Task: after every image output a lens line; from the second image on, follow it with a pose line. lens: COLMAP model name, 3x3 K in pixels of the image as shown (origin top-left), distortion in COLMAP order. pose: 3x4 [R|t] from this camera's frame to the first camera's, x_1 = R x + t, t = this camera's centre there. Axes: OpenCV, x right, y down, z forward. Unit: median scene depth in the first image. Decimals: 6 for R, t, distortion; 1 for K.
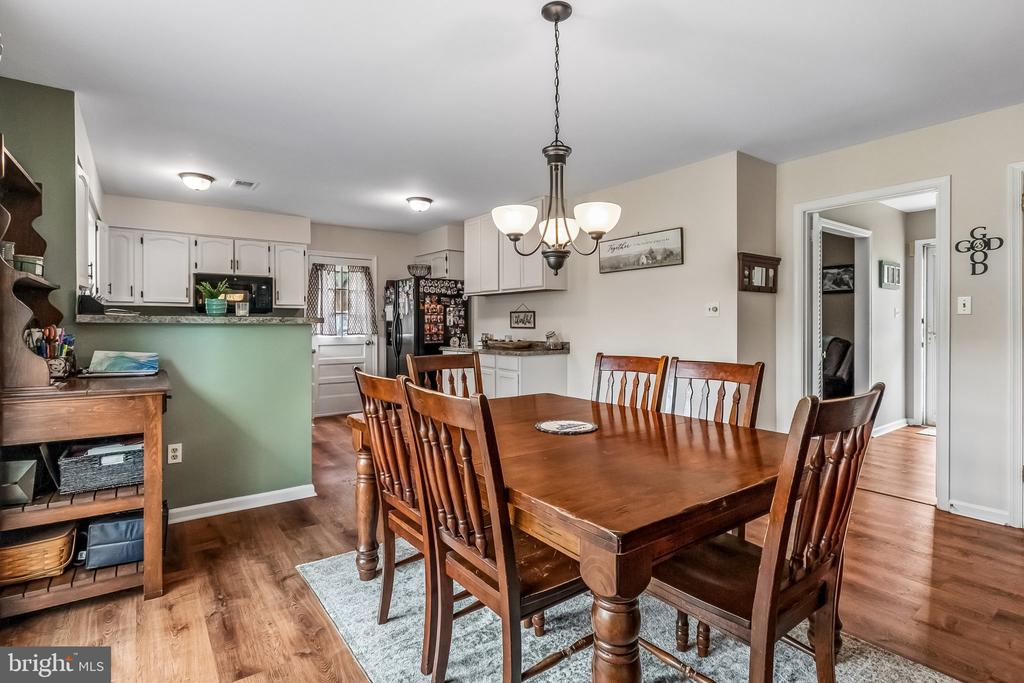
lens RADIAL K [[501.3, 0, 513.9], [0, 501.3, 330.1], [0, 0, 1]] dist [0.009618, -0.000426]
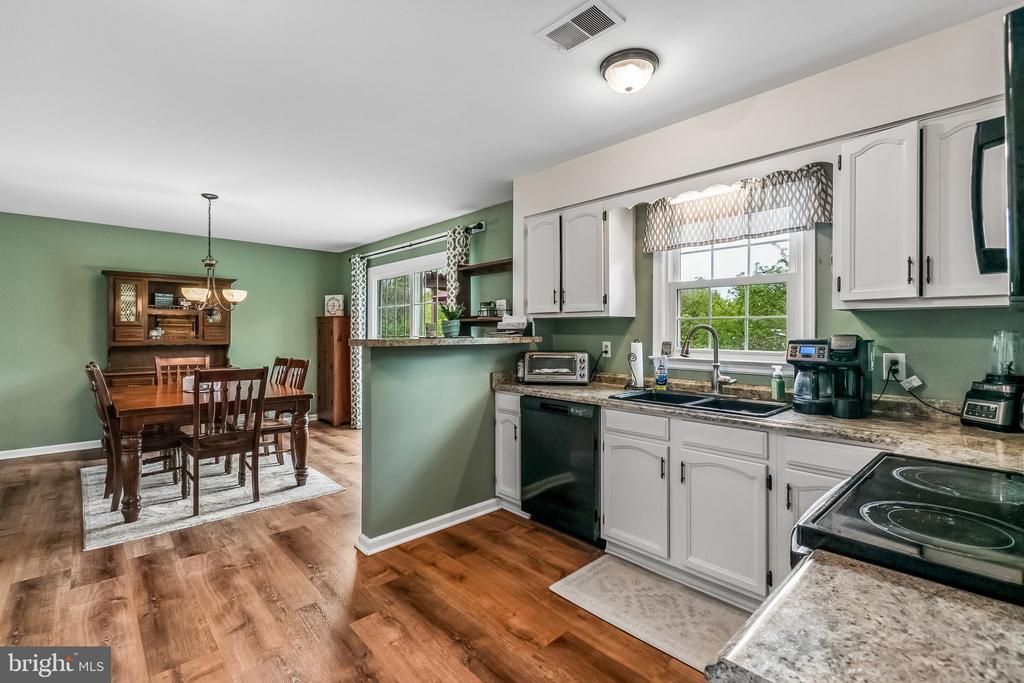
lens RADIAL K [[458.7, 0, 519.0], [0, 458.7, 333.2], [0, 0, 1]] dist [0.011376, -0.004966]
pose [[-0.992598, 0.002900, -0.121409, -0.312283], [0.001099, 0.999888, 0.014904, -0.026065], [0.121439, 0.014661, -0.992491, 0.991025]]
